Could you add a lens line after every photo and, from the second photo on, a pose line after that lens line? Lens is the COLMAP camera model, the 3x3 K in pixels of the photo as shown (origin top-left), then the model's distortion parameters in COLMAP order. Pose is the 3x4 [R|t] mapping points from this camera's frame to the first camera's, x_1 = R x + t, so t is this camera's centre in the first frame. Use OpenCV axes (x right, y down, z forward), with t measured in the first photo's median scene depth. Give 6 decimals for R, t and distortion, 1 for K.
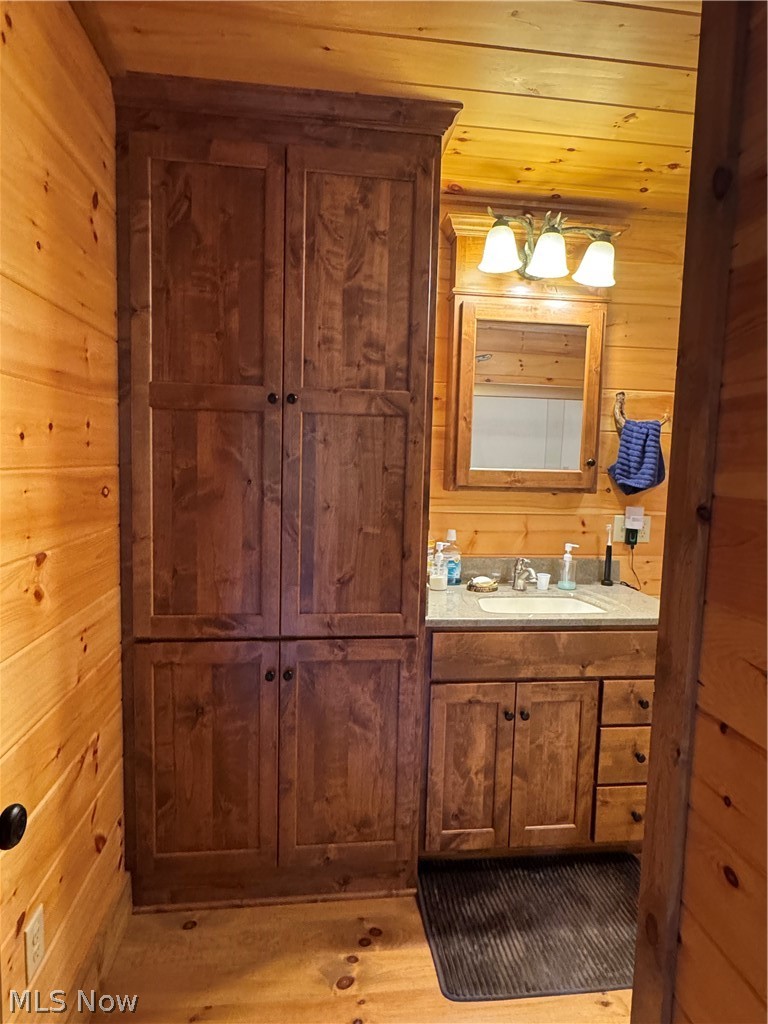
lens RADIAL K [[601.4, 0, 382.5], [0, 601.4, 512.2], [0, 0, 1]] dist [-0.004198, -0.000574]
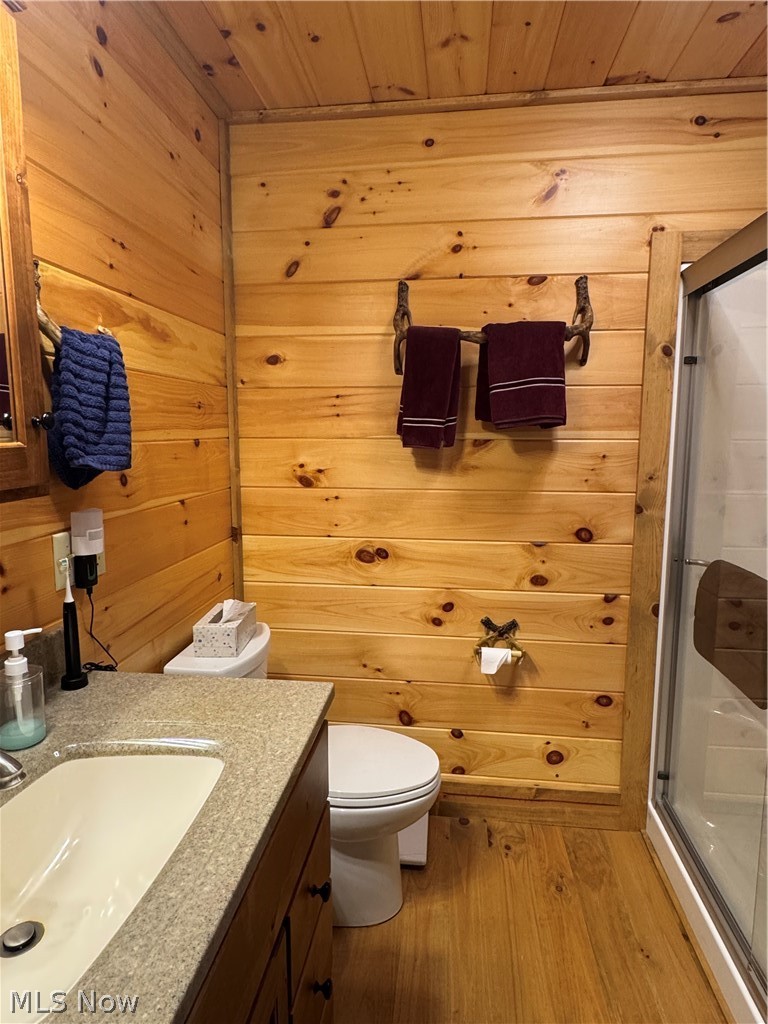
lens RADIAL K [[601.4, 0, 382.6], [0, 601.4, 509.6], [0, 0, 1]] dist [-0.004198, -0.000574]
pose [[0.244588, -0.151231, 0.957761, 0.007667], [0.090791, 0.986994, 0.132661, -0.054961], [-0.965367, 0.054508, 0.255138, 0.659692]]
